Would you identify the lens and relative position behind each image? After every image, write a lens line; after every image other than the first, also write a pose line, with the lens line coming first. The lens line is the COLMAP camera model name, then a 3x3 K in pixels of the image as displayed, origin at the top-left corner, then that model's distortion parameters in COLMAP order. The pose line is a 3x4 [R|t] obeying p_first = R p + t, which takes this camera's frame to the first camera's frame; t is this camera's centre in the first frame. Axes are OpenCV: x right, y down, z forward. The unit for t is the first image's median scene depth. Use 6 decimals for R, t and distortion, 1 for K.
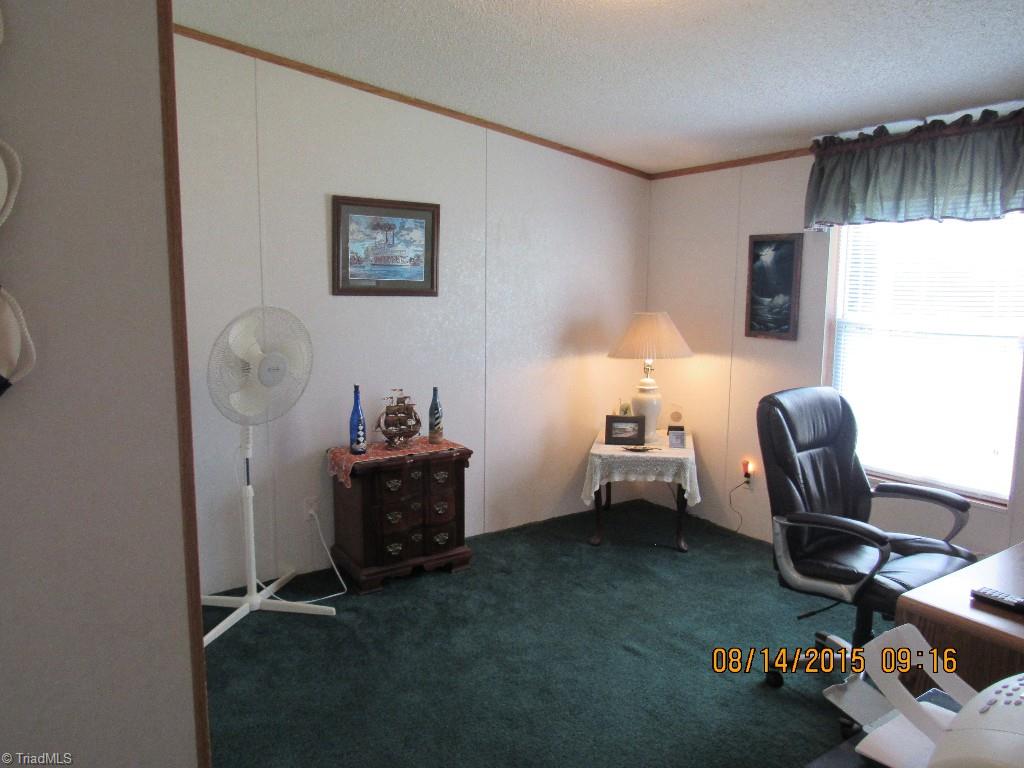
lens RADIAL K [[726.9, 0, 511.7], [0, 726.9, 384.0], [0, 0, 1]] dist [-0.020969, 0.002675]
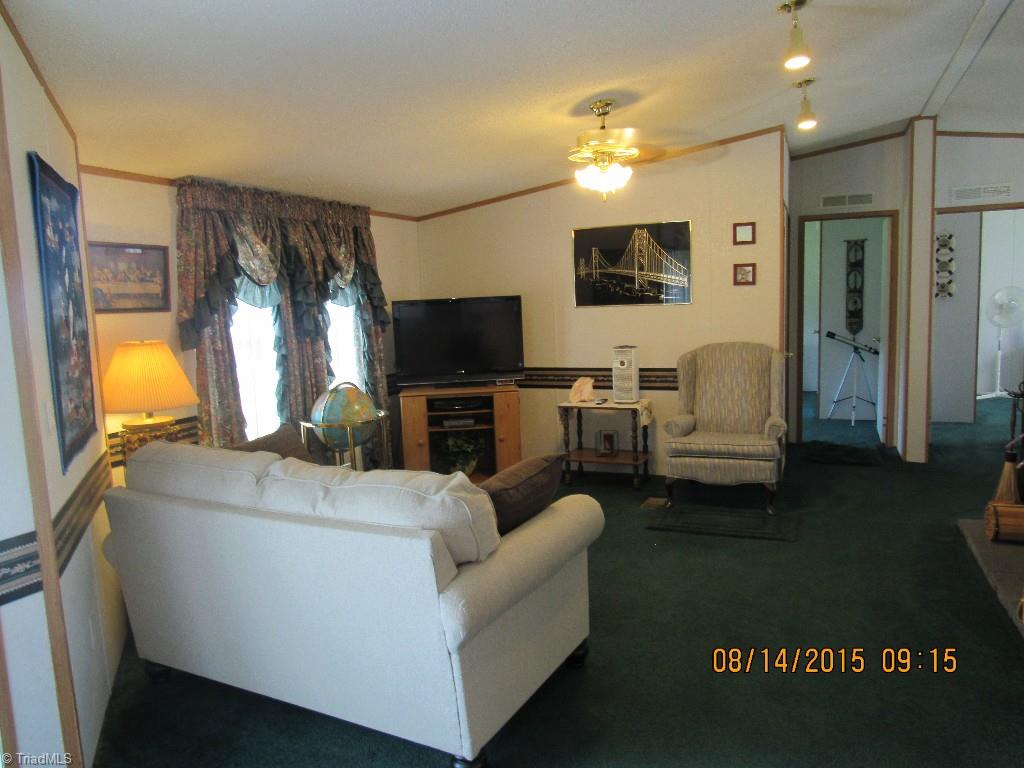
lens RADIAL K [[726.9, 0, 514.1], [0, 726.9, 384.1], [0, 0, 1]] dist [-0.020969, 0.002675]
pose [[0.553035, 0.070637, -0.830158, 0.802268], [-0.064848, 0.997026, 0.041635, 0.240108], [0.830631, 0.030809, 0.555971, -1.833302]]
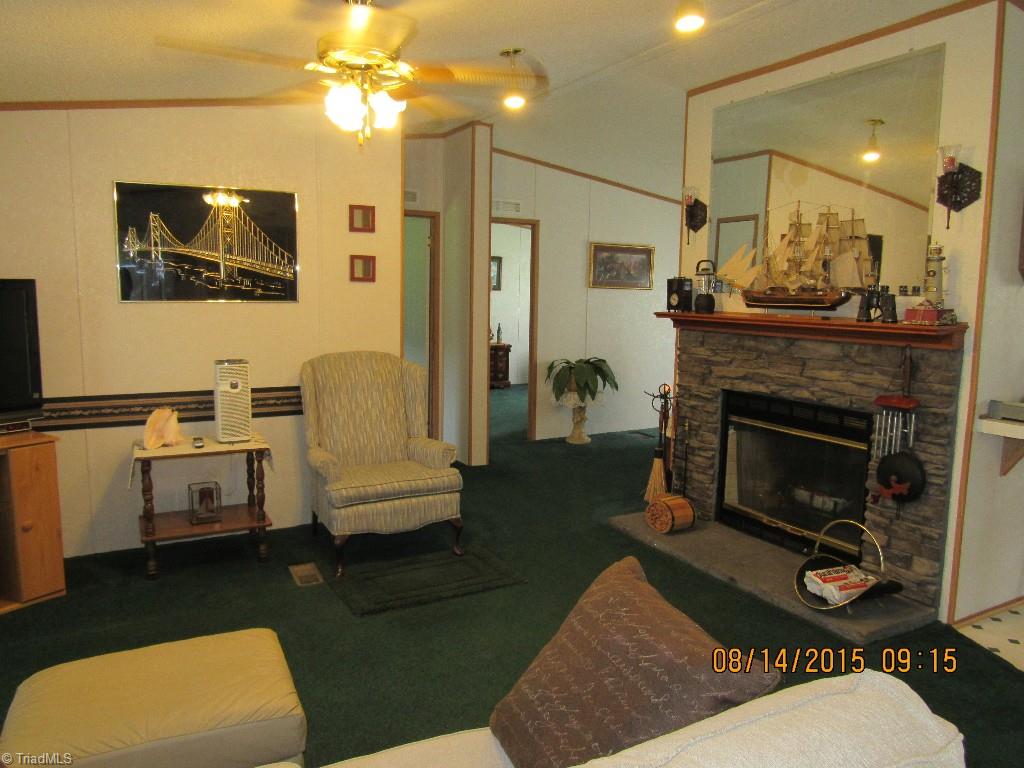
lens RADIAL K [[726.9, 0, 511.0], [0, 726.9, 382.0], [0, 0, 1]] dist [-0.020969, 0.002675]
pose [[0.995497, 0.020197, -0.092617, 0.207272], [-0.020150, 0.999796, 0.001440, 0.231758], [0.092627, 0.000433, 0.995701, -1.818481]]
